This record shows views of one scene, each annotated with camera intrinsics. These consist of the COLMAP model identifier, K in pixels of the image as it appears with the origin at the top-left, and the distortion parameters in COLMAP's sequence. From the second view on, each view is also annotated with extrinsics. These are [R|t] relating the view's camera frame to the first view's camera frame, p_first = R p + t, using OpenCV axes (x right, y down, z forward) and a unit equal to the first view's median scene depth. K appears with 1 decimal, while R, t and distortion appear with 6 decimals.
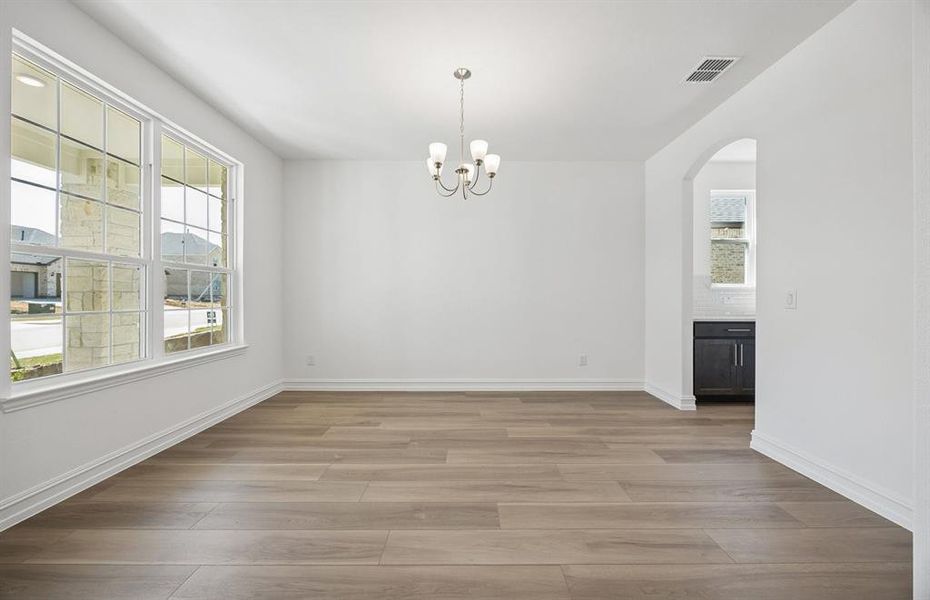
lens RADIAL K [[349.9, 0, 466.2], [0, 349.9, 297.5], [0, 0, 1]] dist [-0.000607, 0.000063]
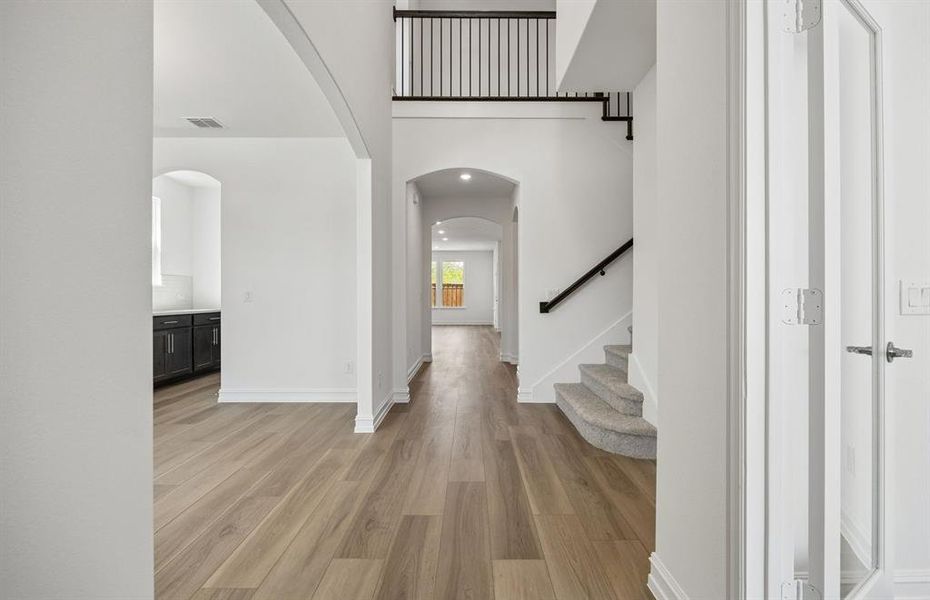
lens RADIAL K [[426.6, 0, 472.9], [0, 426.6, 295.6], [0, 0, 1]] dist [-0.000633, -0.000056]
pose [[0.002451, -0.004217, 0.999988, -0.886805], [-0.001822, 0.999989, 0.004221, -0.005265], [-0.999995, -0.001832, 0.002443, -0.016630]]
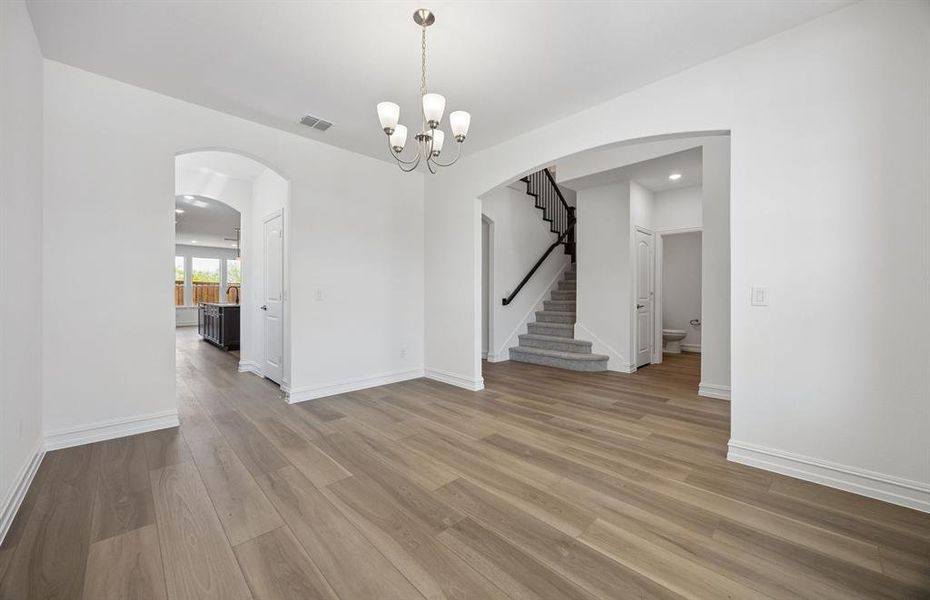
lens RADIAL K [[349.9, 0, 466.2], [0, 349.9, 297.5], [0, 0, 1]] dist [-0.000607, 0.000063]
pose [[-0.693214, -0.011864, 0.720635, -0.647278], [-0.003729, 0.999910, 0.012874, -0.007126], [-0.720723, 0.006237, -0.693196, 1.451657]]
